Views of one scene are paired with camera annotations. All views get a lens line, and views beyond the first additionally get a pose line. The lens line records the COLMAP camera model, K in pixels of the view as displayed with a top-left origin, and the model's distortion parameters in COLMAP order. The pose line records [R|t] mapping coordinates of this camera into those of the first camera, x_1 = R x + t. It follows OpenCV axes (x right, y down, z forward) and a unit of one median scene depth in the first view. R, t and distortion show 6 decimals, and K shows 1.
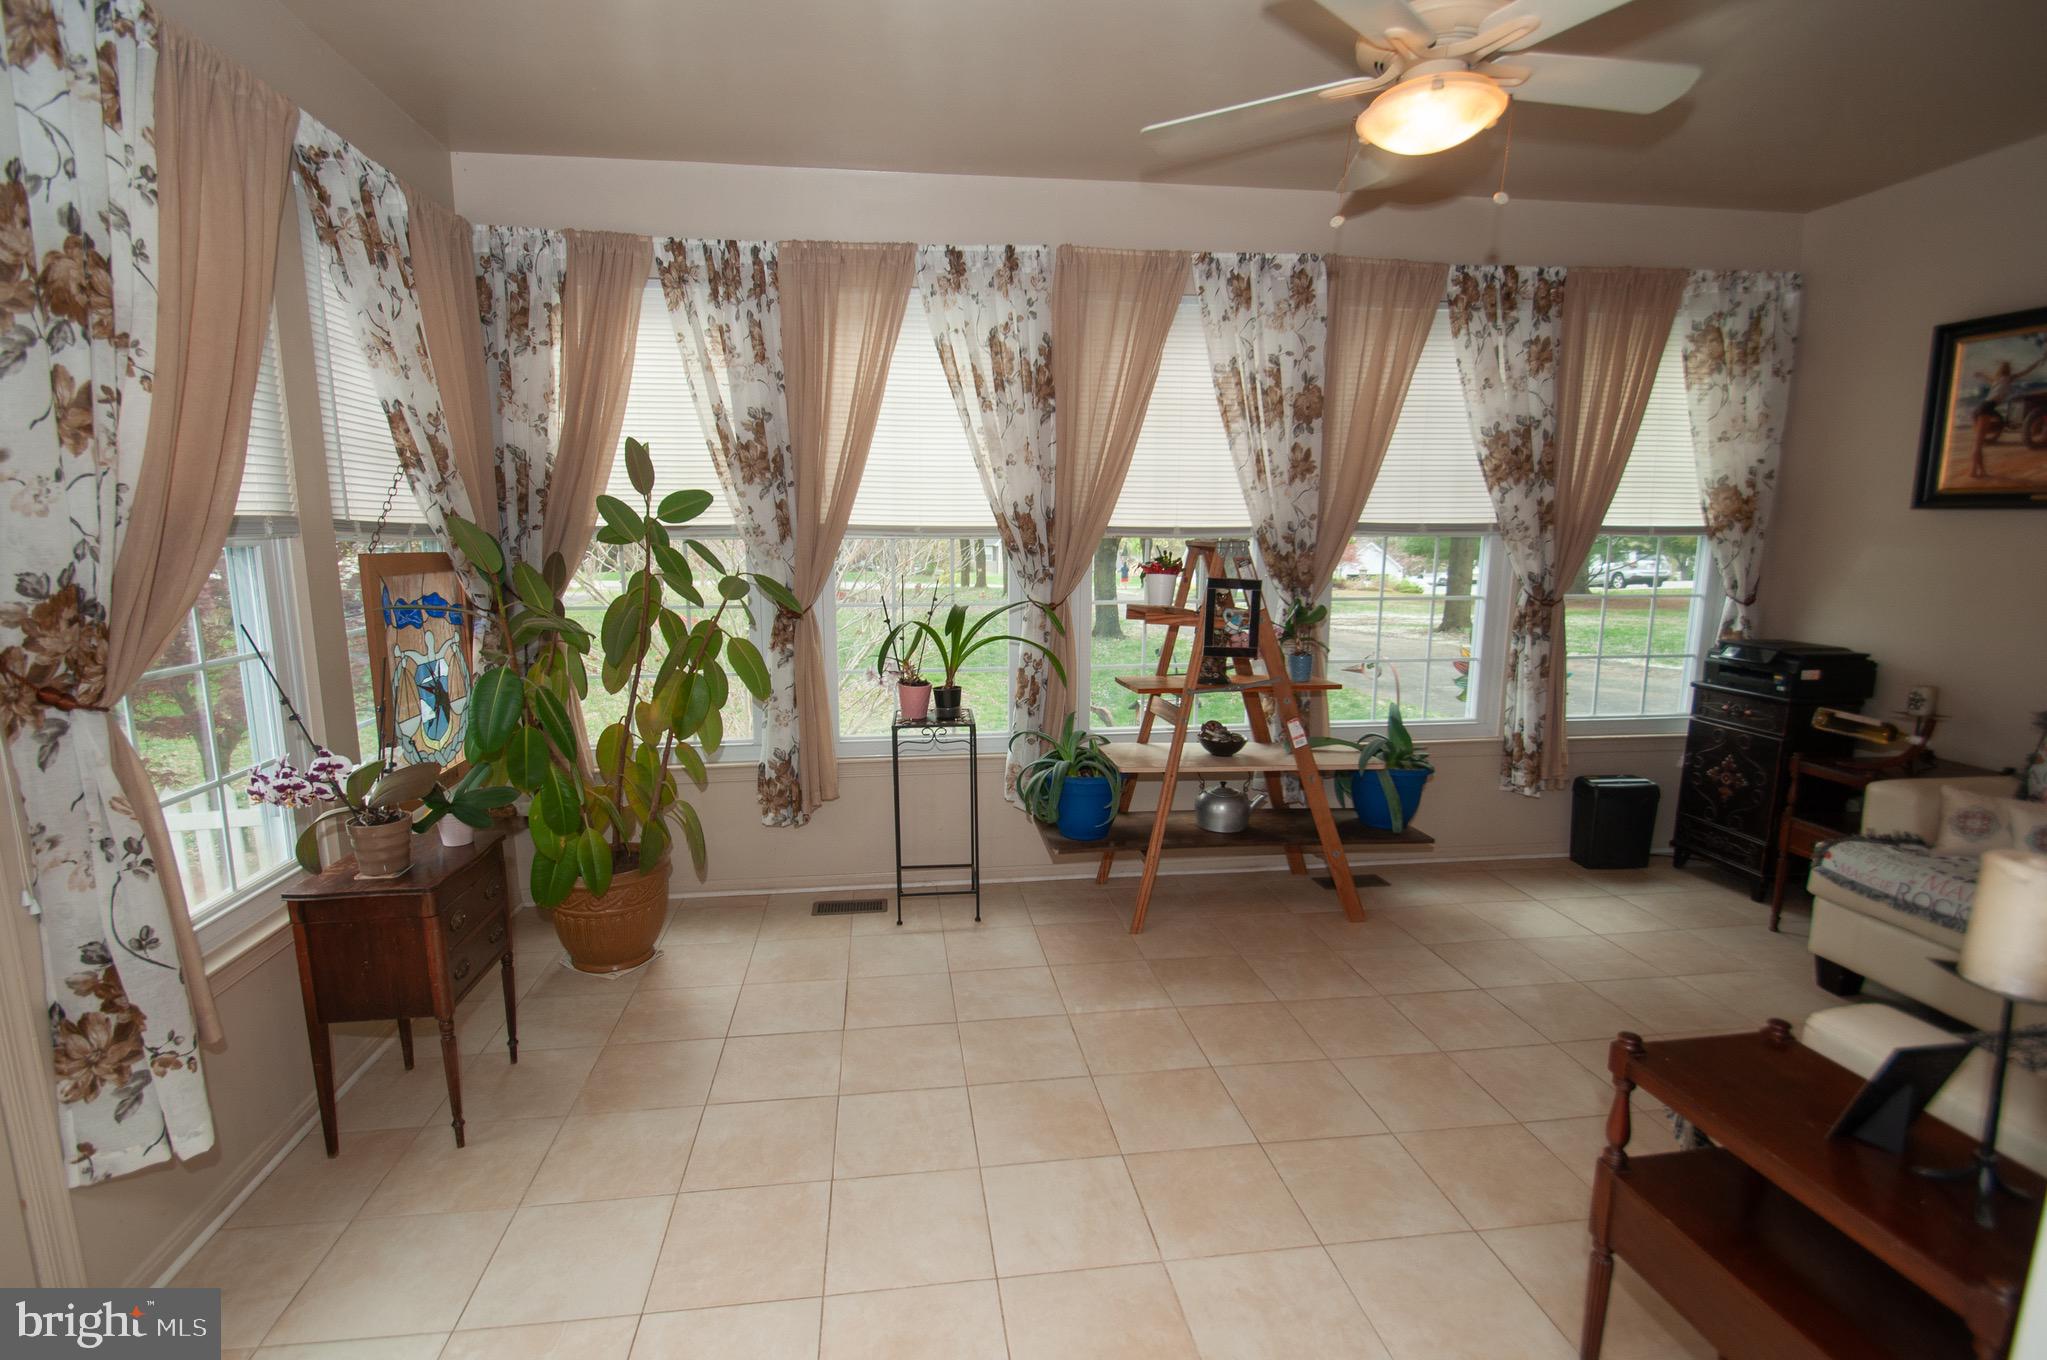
lens RADIAL K [[939.7, 0, 982.0], [0, 939.7, 684.4], [0, 0, 1]] dist [-0.002489, -0.003071]
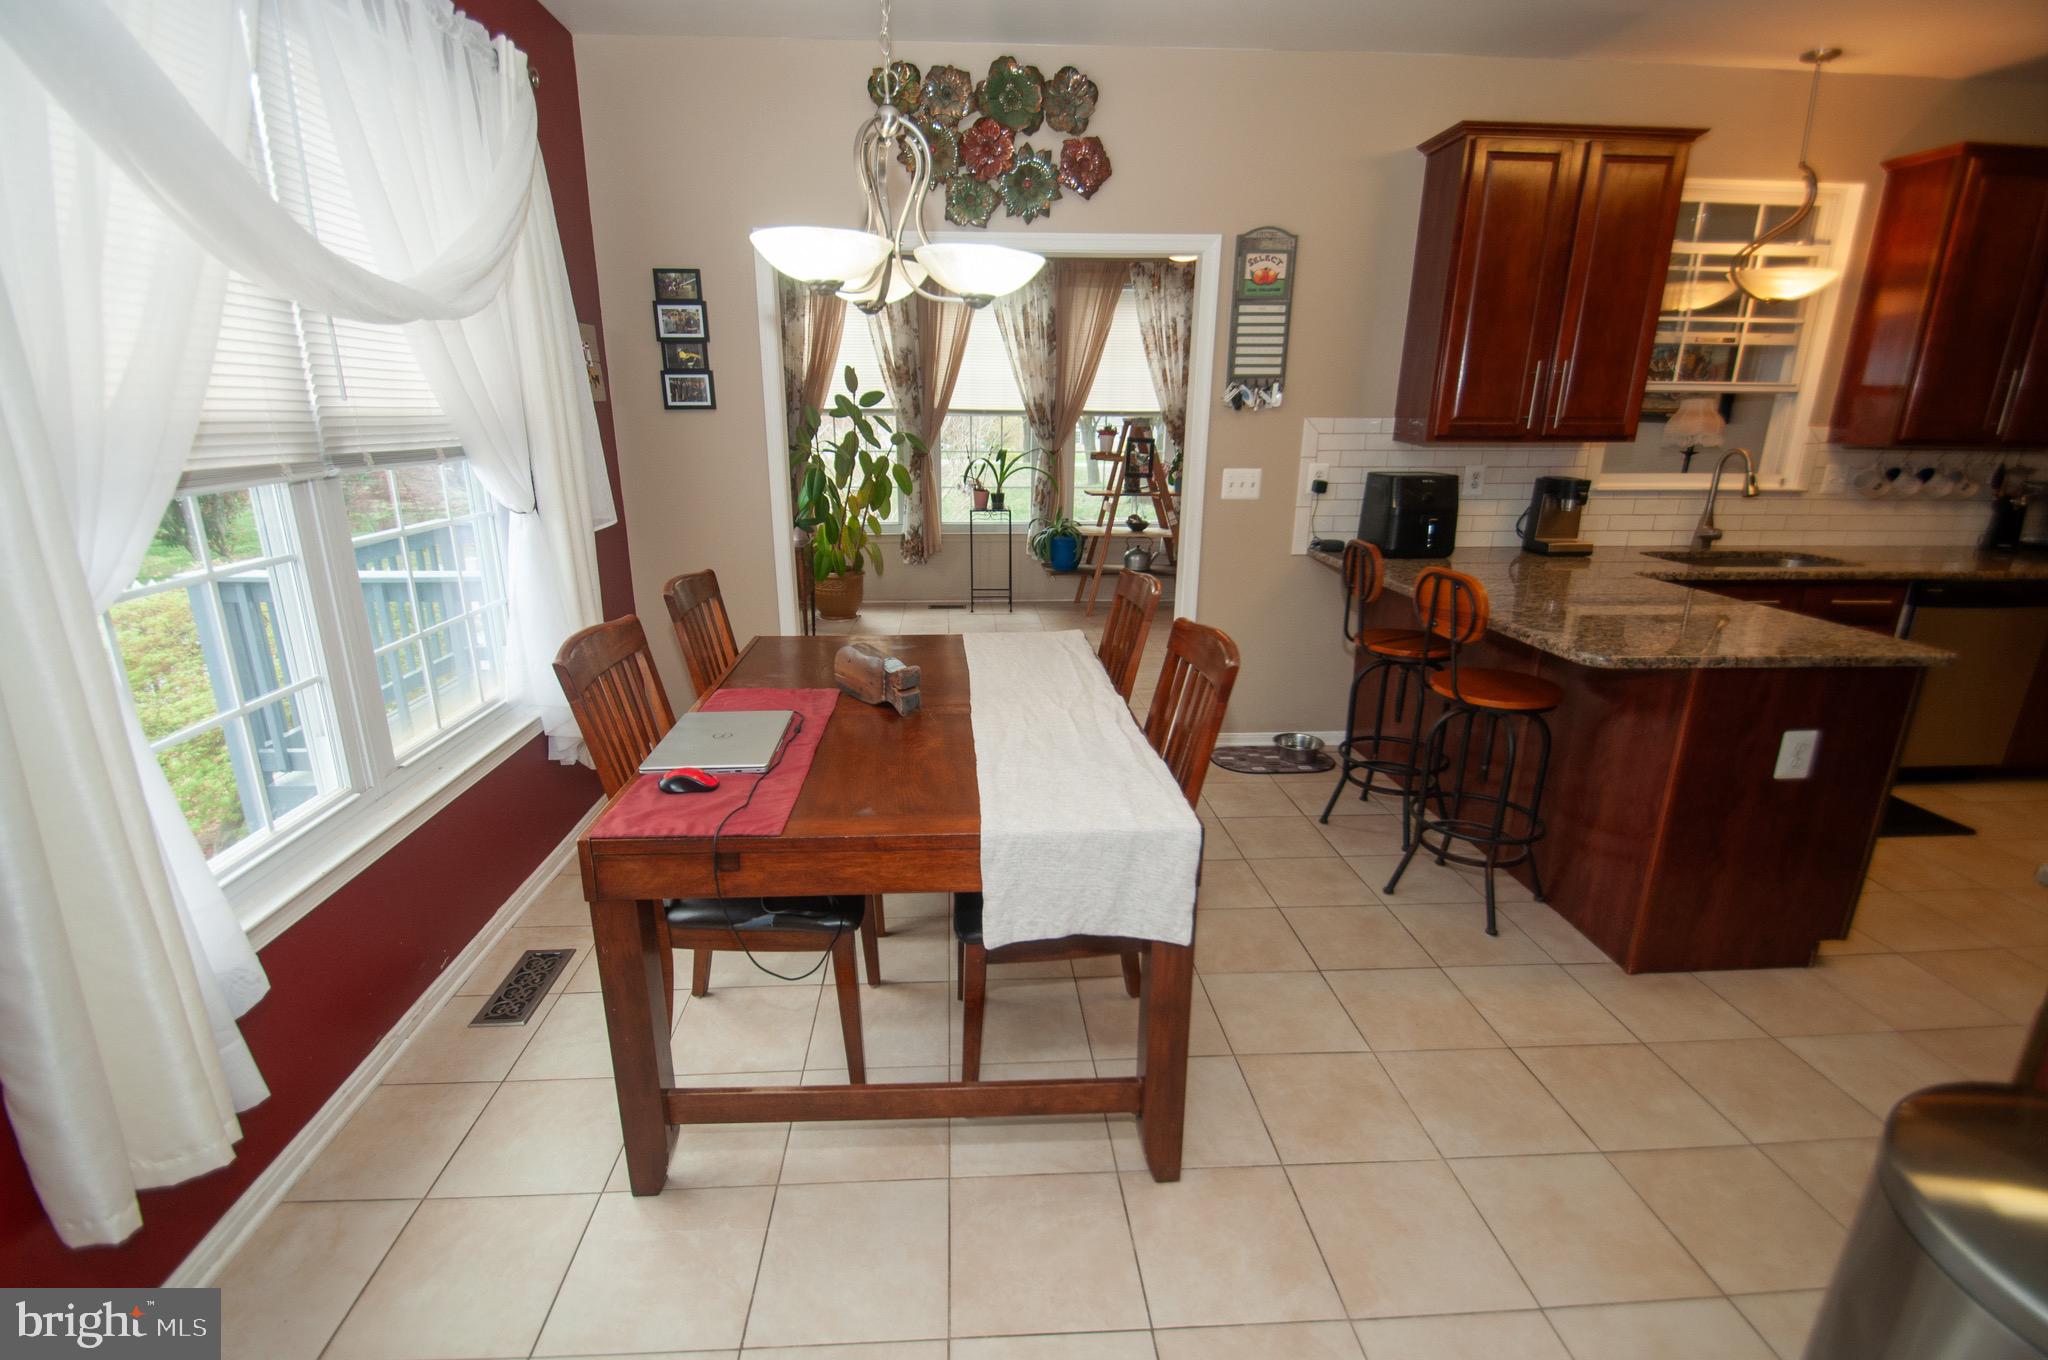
lens RADIAL K [[940.1, 0, 988.7], [0, 940.1, 696.8], [0, 0, 1]] dist [-0.002489, -0.003071]
pose [[0.997716, 0.025448, -0.062566, 0.079722], [-0.016657, 0.990402, 0.137210, 0.157448], [0.065458, -0.135855, 0.988564, -1.026601]]
